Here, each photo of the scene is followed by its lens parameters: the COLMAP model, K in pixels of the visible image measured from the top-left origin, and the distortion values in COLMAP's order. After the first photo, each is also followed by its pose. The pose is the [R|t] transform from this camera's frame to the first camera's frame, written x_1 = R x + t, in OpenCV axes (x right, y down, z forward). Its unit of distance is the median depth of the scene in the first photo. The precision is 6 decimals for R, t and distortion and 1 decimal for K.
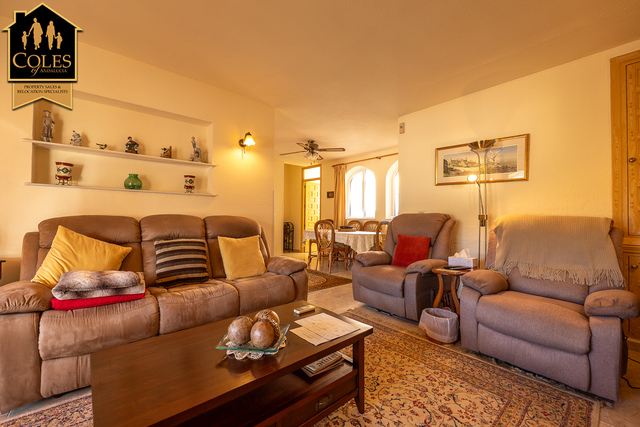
lens RADIAL K [[266.9, 0, 319.4], [0, 266.9, 215.5], [0, 0, 1]] dist [-0.008754, -0.000381]
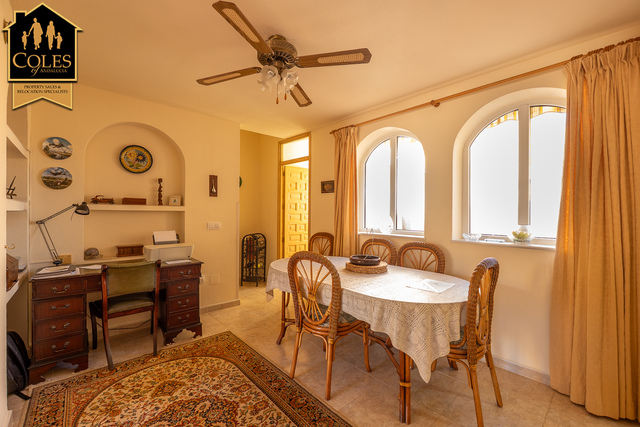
lens RADIAL K [[266.9, 0, 321.9], [0, 266.9, 212.0], [0, 0, 1]] dist [-0.008754, -0.000381]
pose [[0.999618, -0.000496, 0.027650, 0.016041], [0.000304, 0.999976, 0.006956, -0.032033], [-0.027653, -0.006945, 0.999593, 0.482342]]
